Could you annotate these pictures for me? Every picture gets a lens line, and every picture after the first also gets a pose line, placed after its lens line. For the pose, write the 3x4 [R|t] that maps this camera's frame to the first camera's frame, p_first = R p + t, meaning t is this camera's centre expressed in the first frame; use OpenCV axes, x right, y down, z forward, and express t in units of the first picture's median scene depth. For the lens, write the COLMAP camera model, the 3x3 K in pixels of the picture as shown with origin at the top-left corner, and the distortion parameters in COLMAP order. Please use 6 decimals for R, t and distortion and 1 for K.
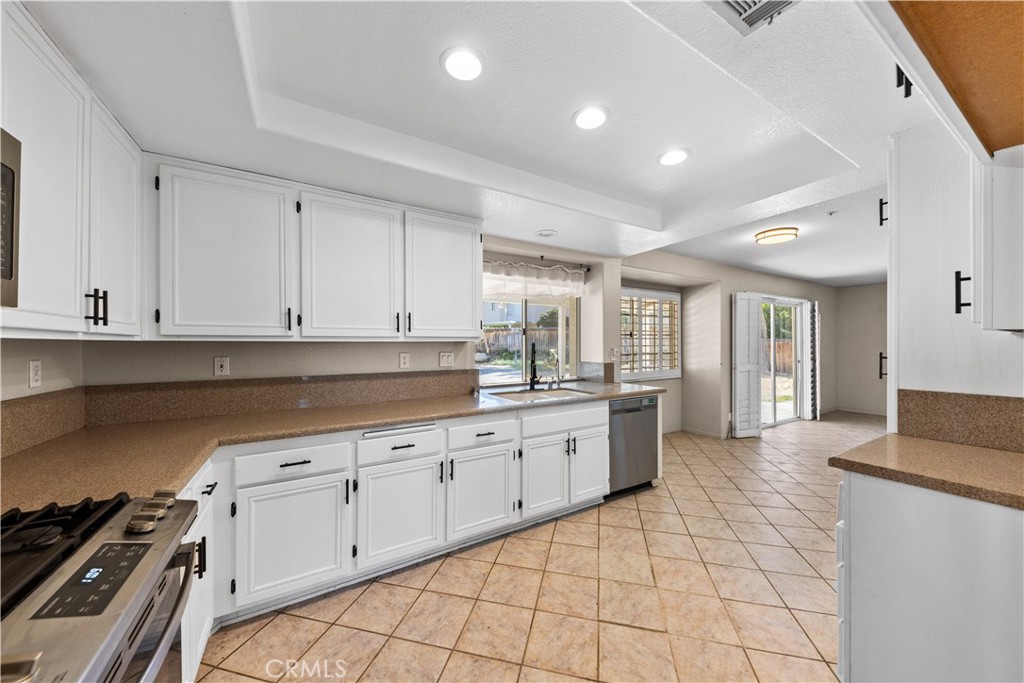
lens RADIAL K [[359.1, 0, 509.7], [0, 359.1, 342.5], [0, 0, 1]] dist [0.009937, -0.004371]
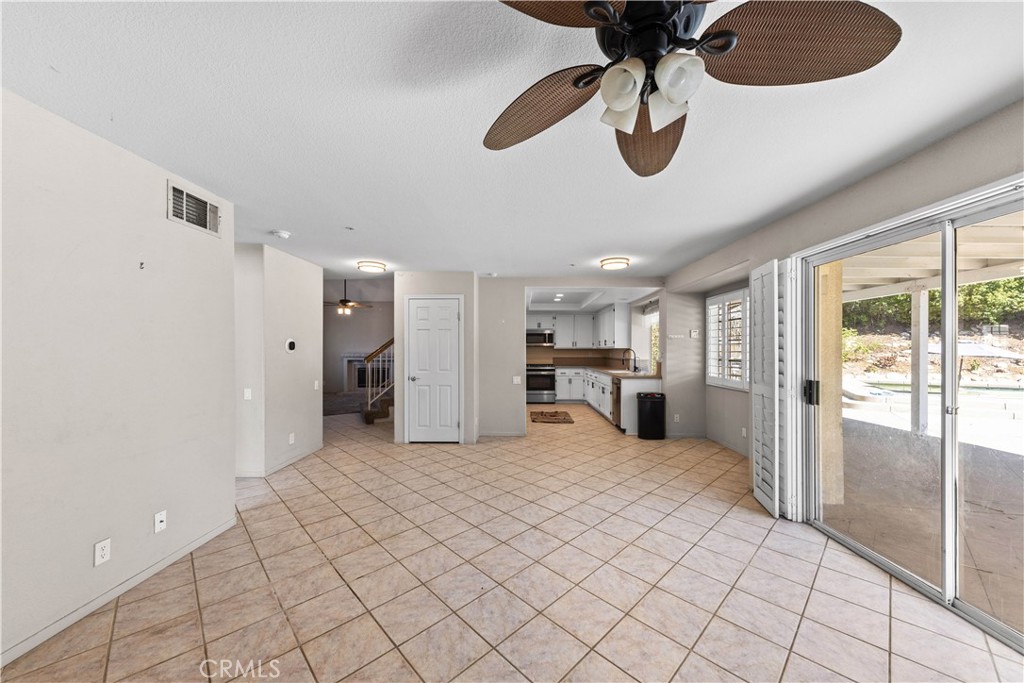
lens RADIAL K [[359.1, 0, 511.3], [0, 359.1, 348.5], [0, 0, 1]] dist [0.009937, -0.004371]
pose [[-0.548057, 0.001008, -0.836441, 2.823141], [0.004677, 0.999987, -0.001859, -0.000133], [0.836428, -0.004930, -0.548055, 1.986954]]
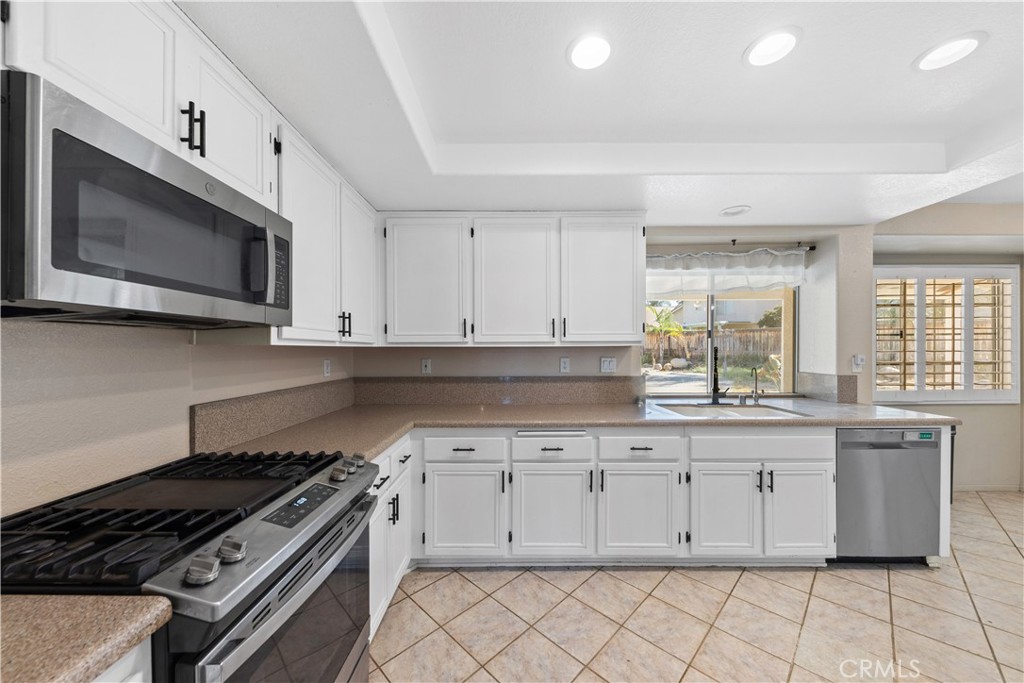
lens RADIAL K [[359.1, 0, 500.8], [0, 359.1, 350.1], [0, 0, 1]] dist [0.009937, -0.004371]
pose [[0.850570, 0.001228, -0.525860, 0.100127], [0.003244, 0.999966, 0.007583, -0.000622], [0.525852, -0.008156, 0.850537, 0.044254]]
